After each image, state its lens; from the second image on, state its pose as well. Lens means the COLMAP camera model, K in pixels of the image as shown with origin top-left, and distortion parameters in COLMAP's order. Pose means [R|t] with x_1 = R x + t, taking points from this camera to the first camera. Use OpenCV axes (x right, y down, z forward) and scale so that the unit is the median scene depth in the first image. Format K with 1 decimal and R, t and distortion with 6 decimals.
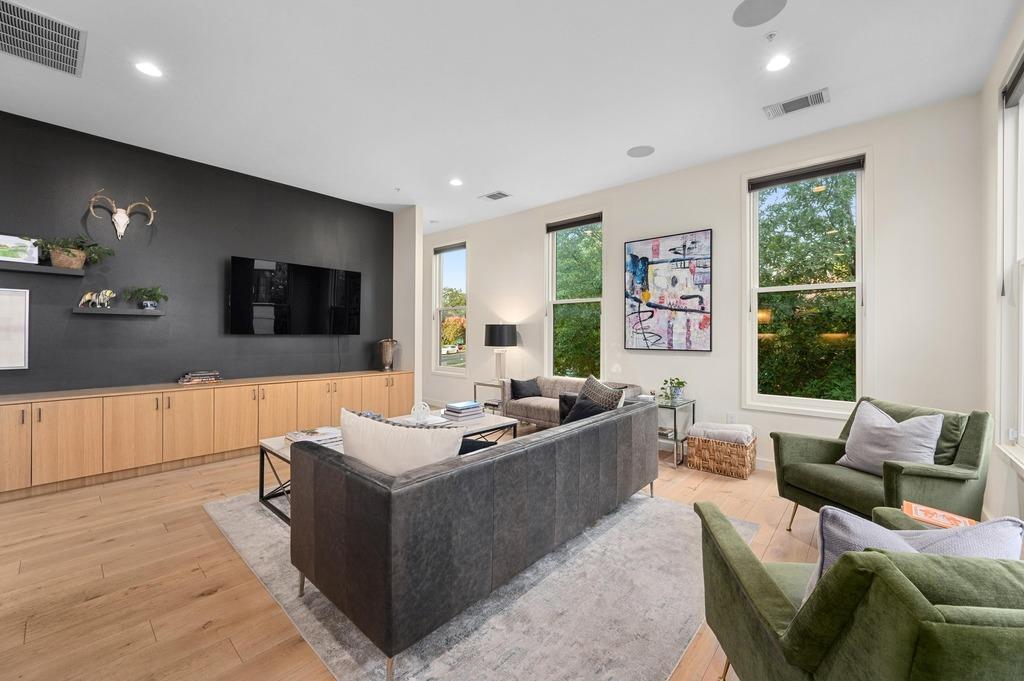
lens RADIAL K [[405.6, 0, 512.0], [0, 405.6, 340.5], [0, 0, 1]] dist [-0.000741, 0.000085]
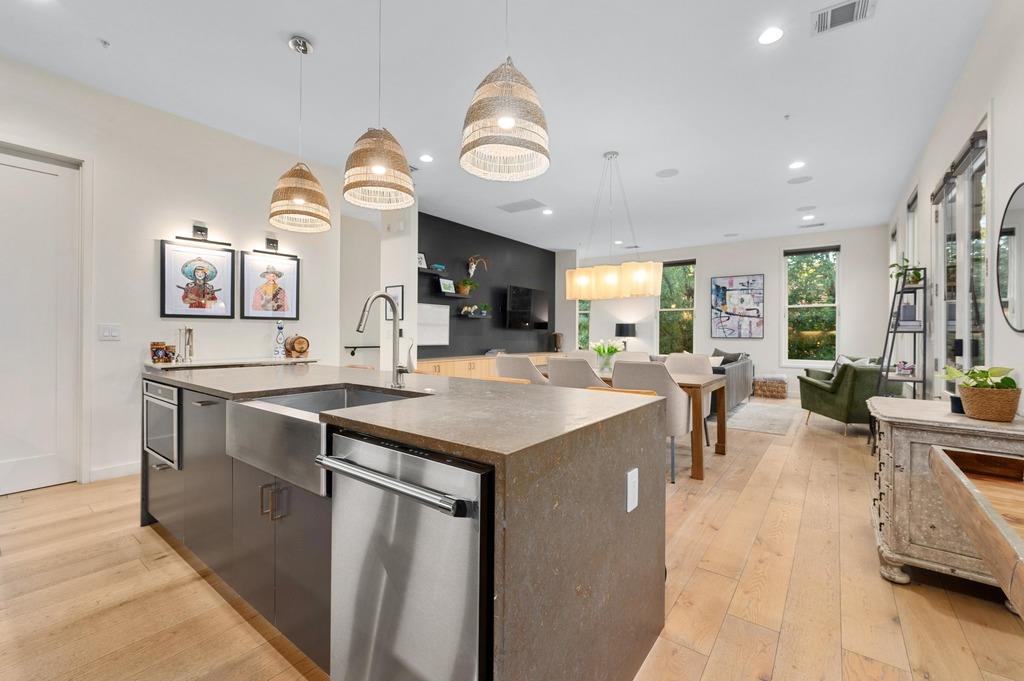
lens RADIAL K [[423.5, 0, 512.0], [0, 423.5, 340.5], [0, 0, 1]] dist [0.001730, 0.000022]
pose [[0.997718, 0.000534, 0.067512, -0.778868], [-0.000626, 0.999999, 0.001345, 0.034293], [-0.067511, -0.001384, 0.997718, -0.861082]]
